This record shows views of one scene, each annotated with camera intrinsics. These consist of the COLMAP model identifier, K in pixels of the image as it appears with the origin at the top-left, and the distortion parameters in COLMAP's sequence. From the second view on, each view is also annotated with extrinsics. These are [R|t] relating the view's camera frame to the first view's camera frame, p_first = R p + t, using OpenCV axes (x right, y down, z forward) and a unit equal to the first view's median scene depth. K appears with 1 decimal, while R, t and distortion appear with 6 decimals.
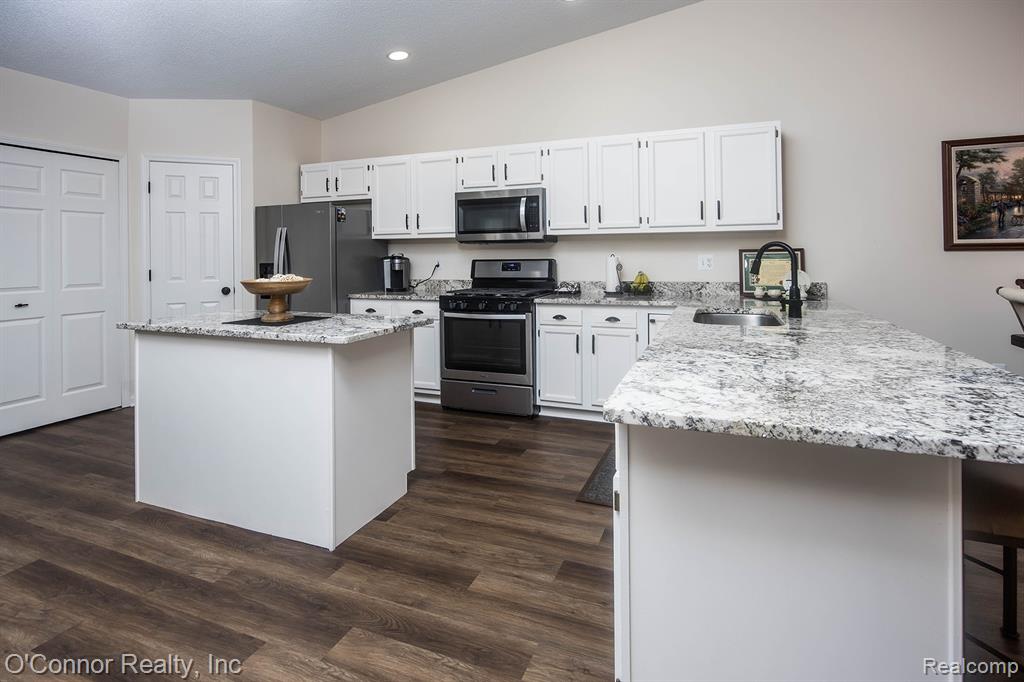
lens RADIAL K [[530.1, 0, 509.4], [0, 530.1, 256.6], [0, 0, 1]] dist [-0.003656, -0.000262]
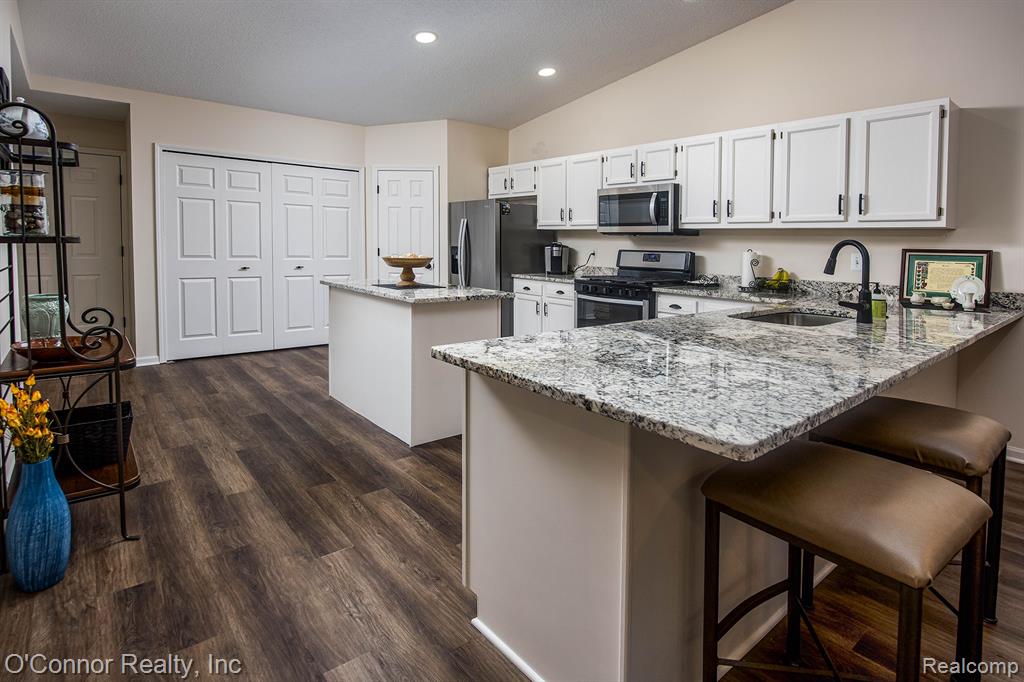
lens RADIAL K [[508.4, 0, 537.3], [0, 508.4, 278.1], [0, 0, 1]] dist [0.003127, 0.000635]
pose [[0.895059, 0.061120, -0.441739, 0.274250], [-0.033974, 0.997030, 0.069113, -0.002993], [0.444652, -0.046853, 0.894477, -0.028793]]
